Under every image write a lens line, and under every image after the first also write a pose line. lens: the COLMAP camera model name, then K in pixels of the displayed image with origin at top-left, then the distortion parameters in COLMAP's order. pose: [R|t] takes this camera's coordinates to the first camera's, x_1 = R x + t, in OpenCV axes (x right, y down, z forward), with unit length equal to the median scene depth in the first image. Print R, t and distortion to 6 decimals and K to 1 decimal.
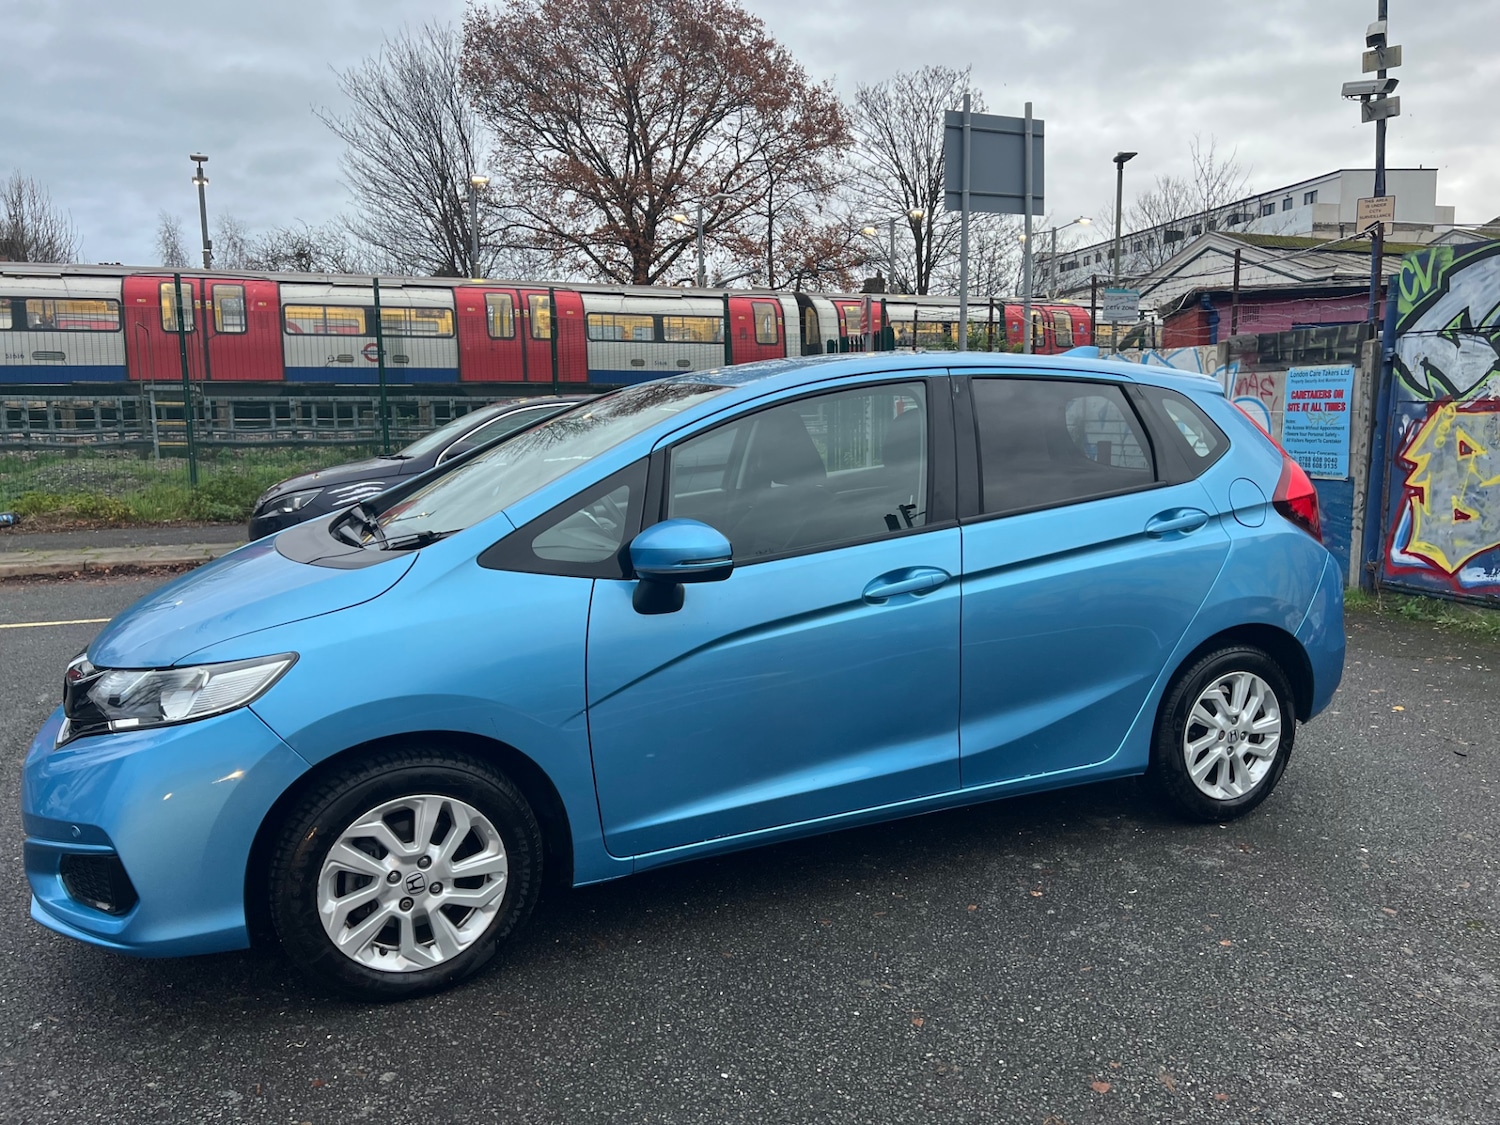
lens RADIAL K [[1107.8, 0, 729.7], [0, 1107.8, 564.9], [0, 0, 1]] dist [0.047147, -0.048923]
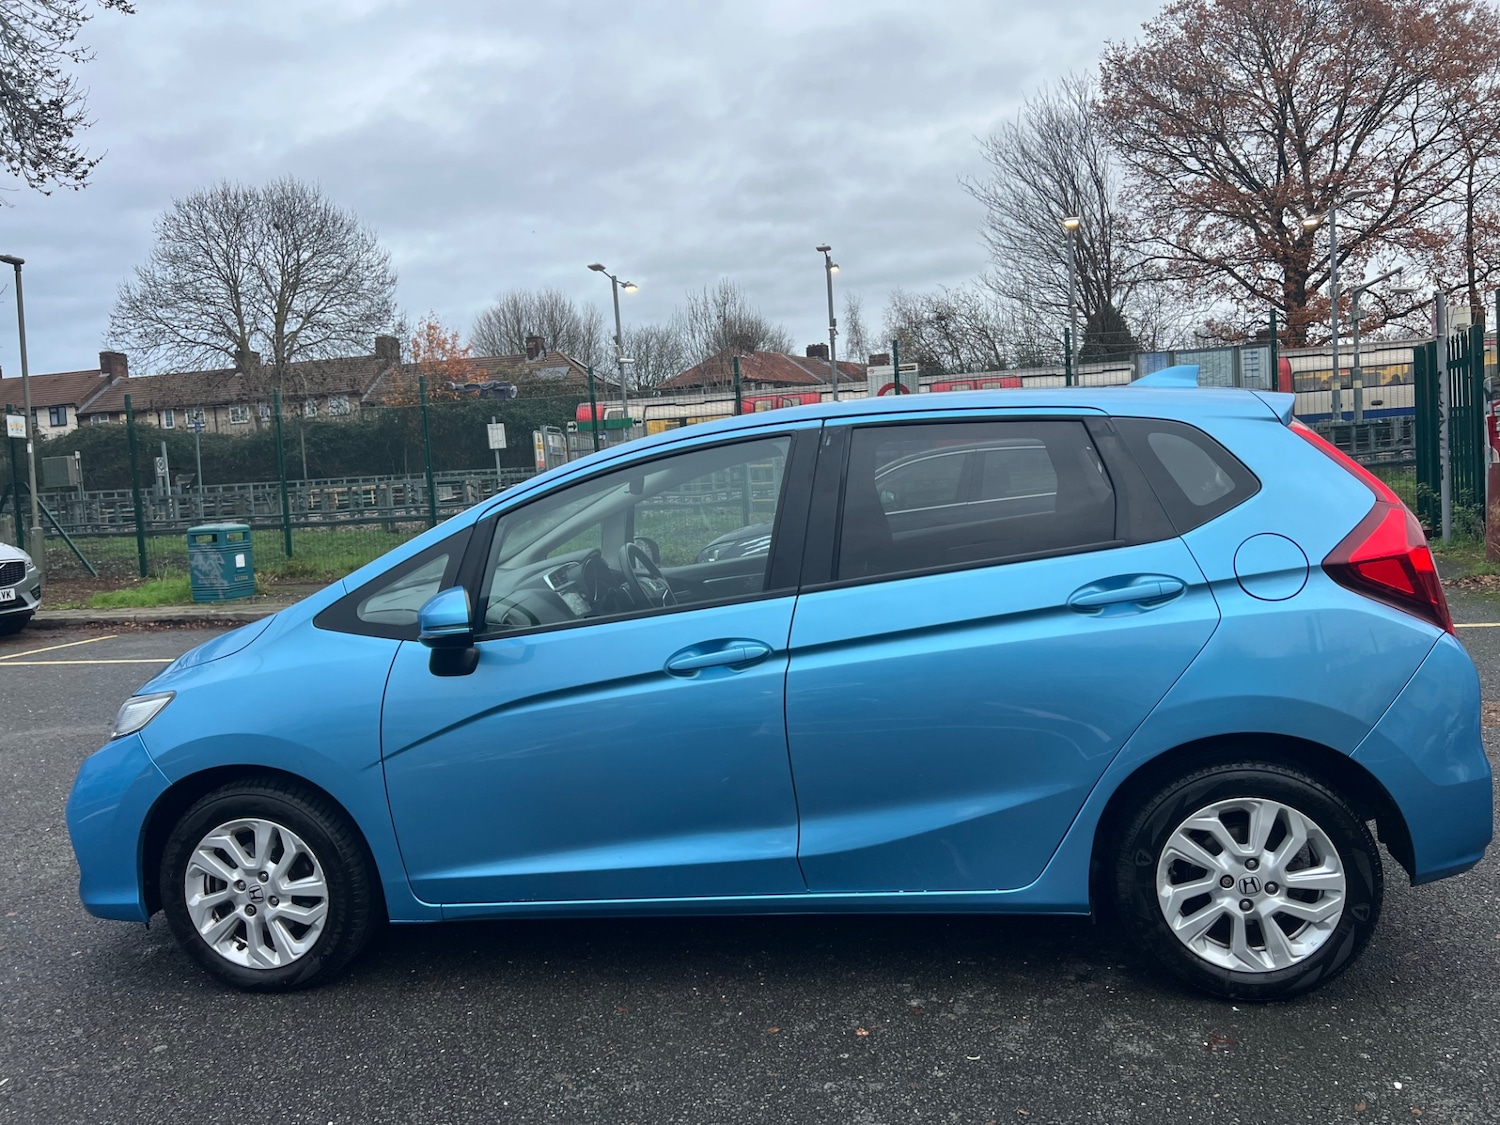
lens RADIAL K [[1107.8, 0, 759.1], [0, 1107.8, 558.7], [0, 0, 1]] dist [0.047147, -0.048923]
pose [[0.838490, -0.001239, -0.544915, 0.632799], [-0.022433, 0.999071, -0.036790, -0.028647], [0.544455, 0.043072, 0.837684, 0.222109]]
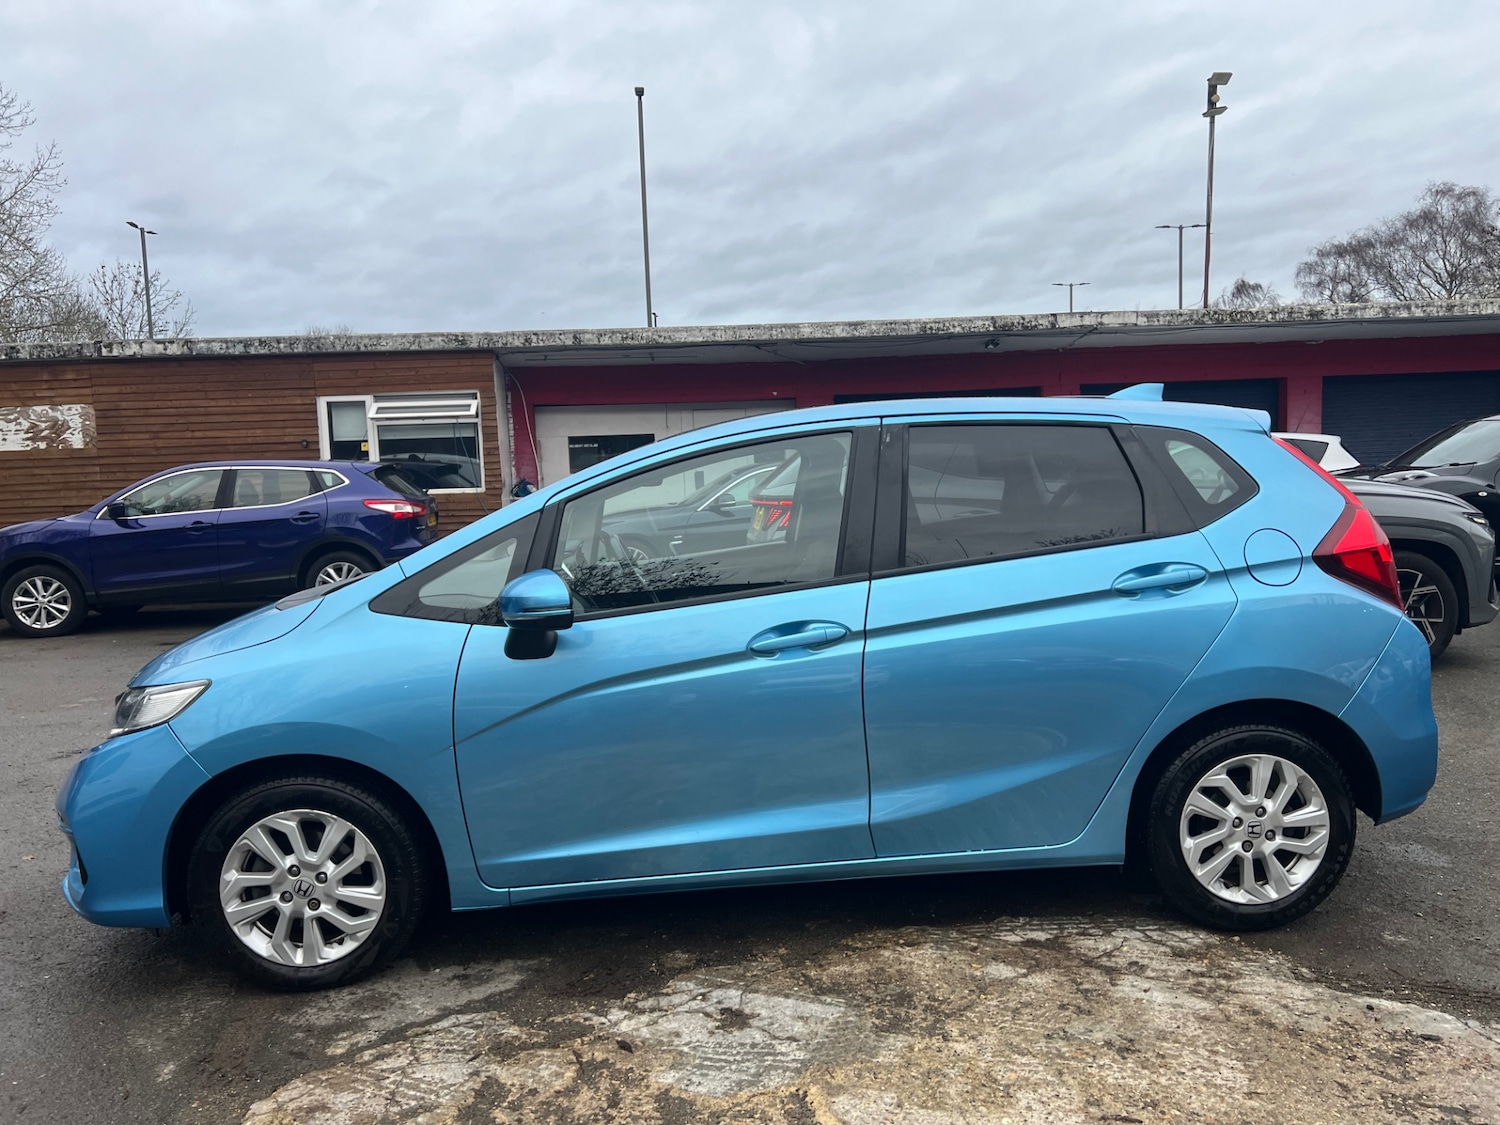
lens RADIAL K [[1107.8, 0, 746.4], [0, 1107.8, 569.5], [0, 0, 1]] dist [0.047147, -0.048923]
pose [[0.935865, 0.005958, -0.352308, 0.421900], [-0.022435, 0.998836, -0.042705, -0.000496], [0.351643, 0.047870, 0.934909, 0.061366]]
